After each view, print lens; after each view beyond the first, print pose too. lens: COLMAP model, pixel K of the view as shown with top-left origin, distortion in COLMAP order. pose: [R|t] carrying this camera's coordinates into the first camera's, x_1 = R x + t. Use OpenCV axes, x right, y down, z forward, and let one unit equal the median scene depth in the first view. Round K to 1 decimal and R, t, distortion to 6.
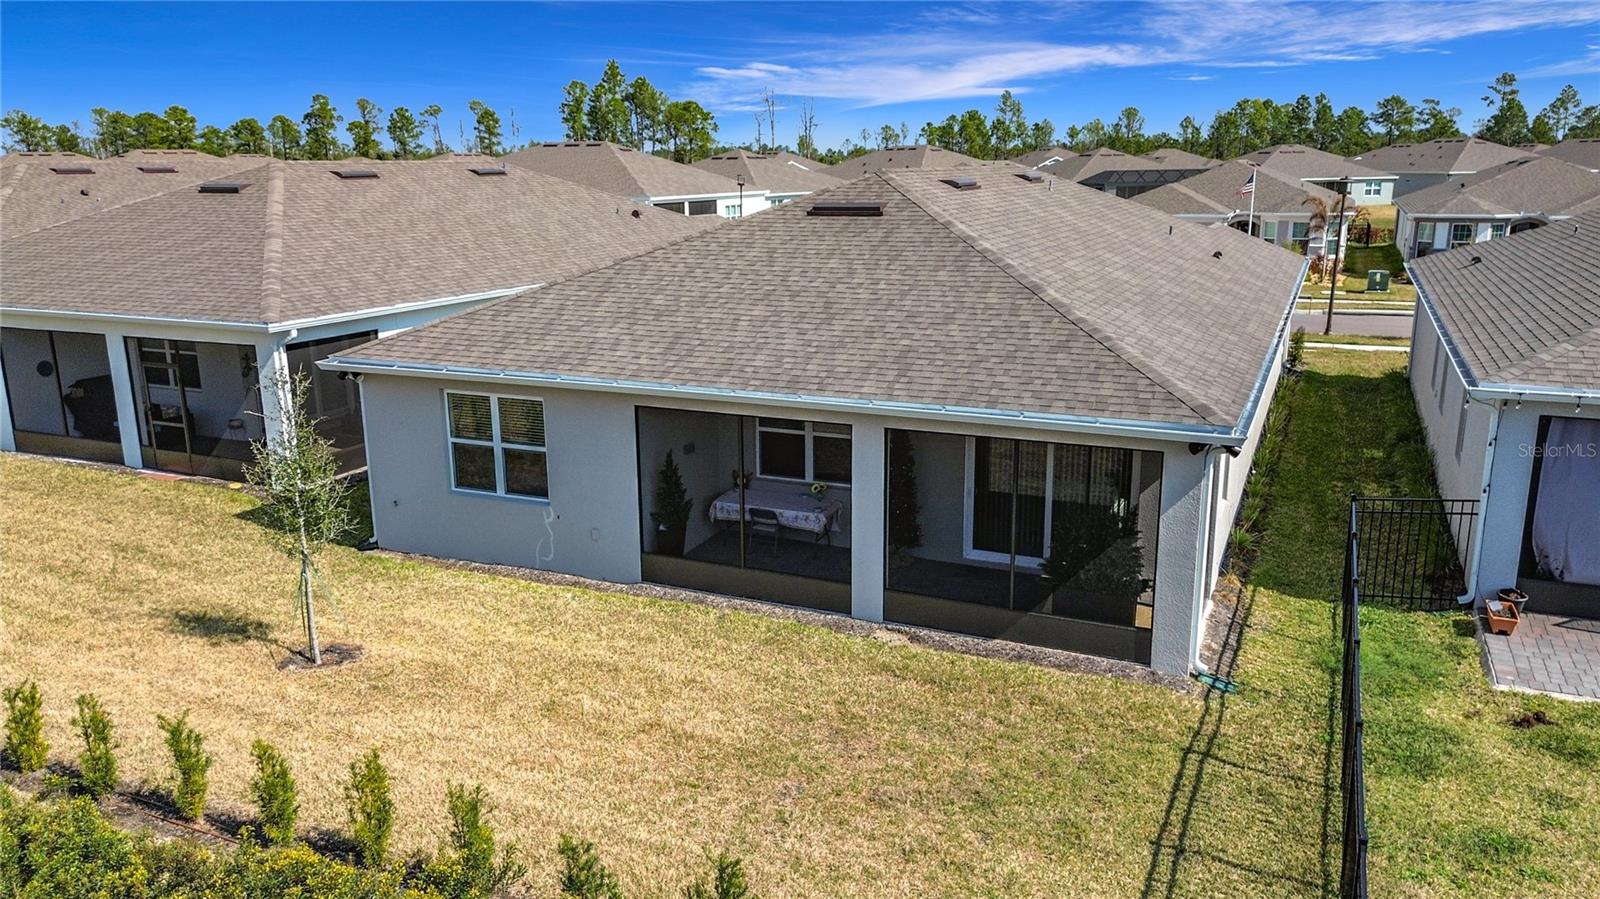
lens RADIAL K [[1182.4, 0, 800.0], [0, 1182.4, 449.5], [0, 0, 1]] dist [0.024278, -0.008182]
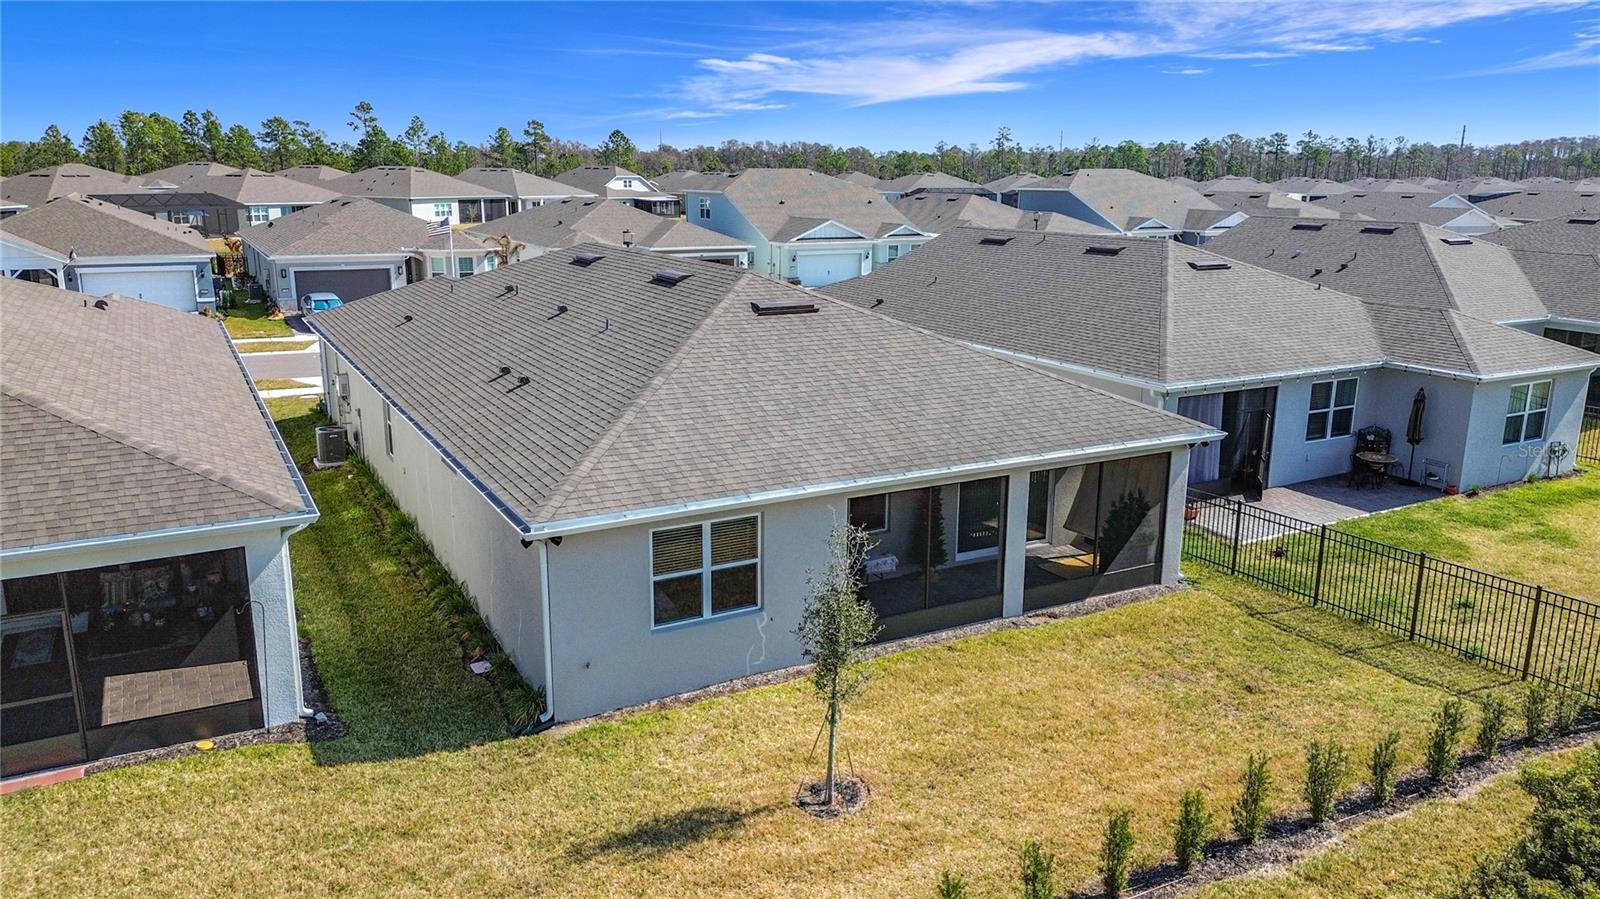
lens RADIAL K [[1156.8, 0, 800.0], [0, 1156.8, 449.5], [0, 0, 1]] dist [0.027826, -0.001040]
pose [[0.598904, -0.176566, 0.781114, -1.049455], [0.177484, 0.980400, 0.085531, -0.191187], [-0.780906, 0.087410, 0.618503, 0.343353]]
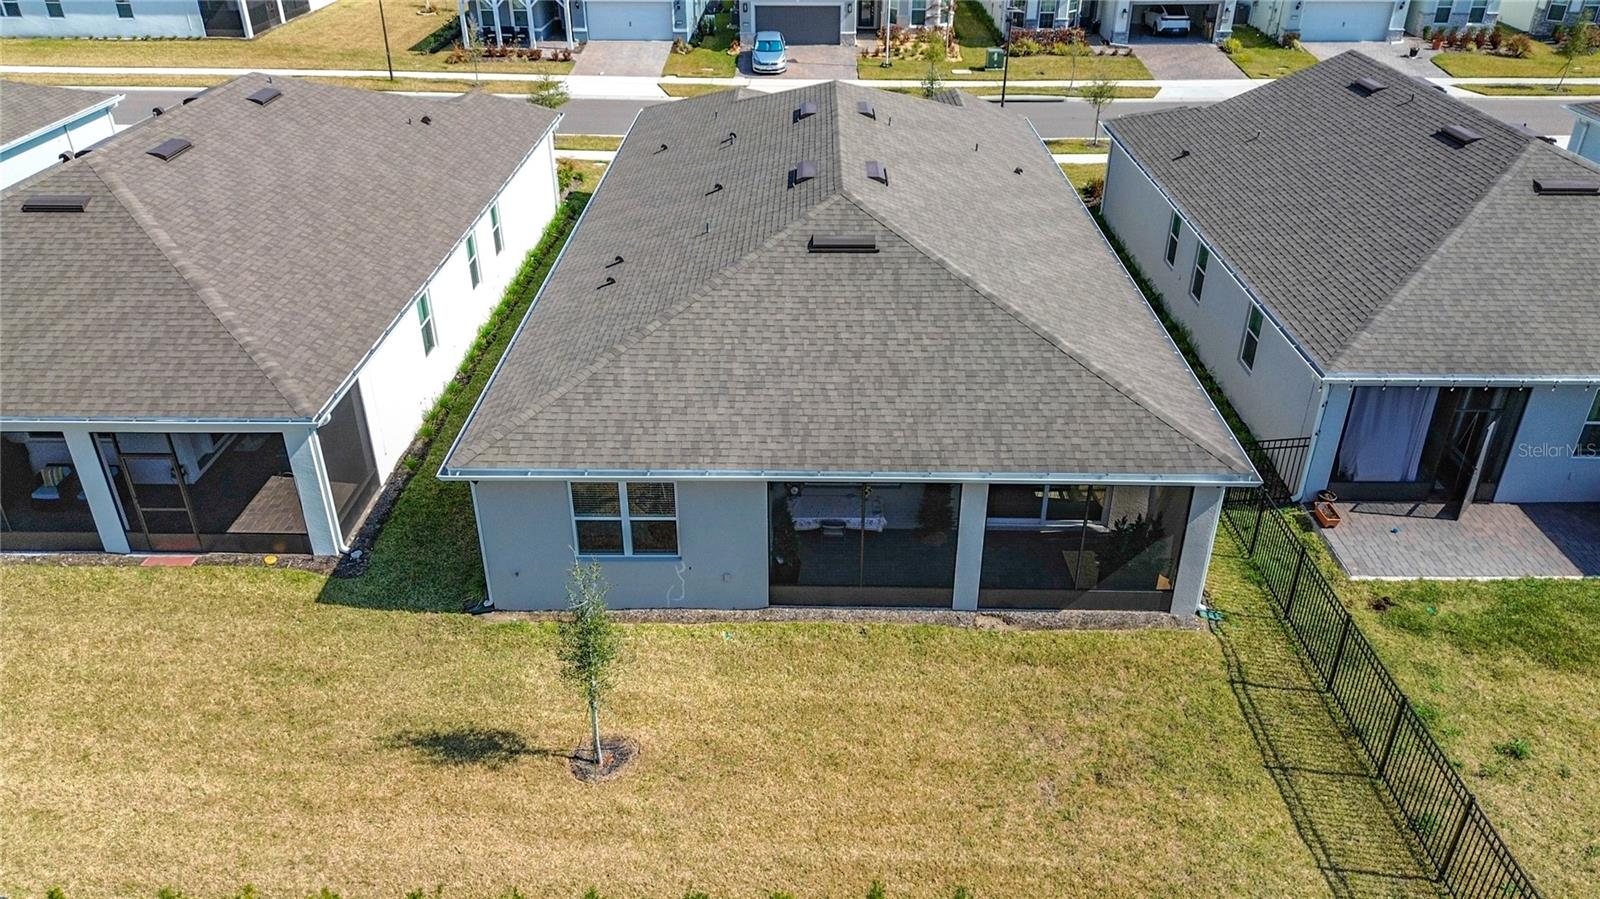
lens RADIAL K [[1156.8, 0, 800.0], [0, 1156.8, 449.5], [0, 0, 1]] dist [0.027826, -0.001040]
pose [[0.915648, -0.189307, 0.354616, -0.528968], [0.084995, 0.953399, 0.289494, -0.412532], [-0.392893, -0.234934, 0.889067, -0.053439]]
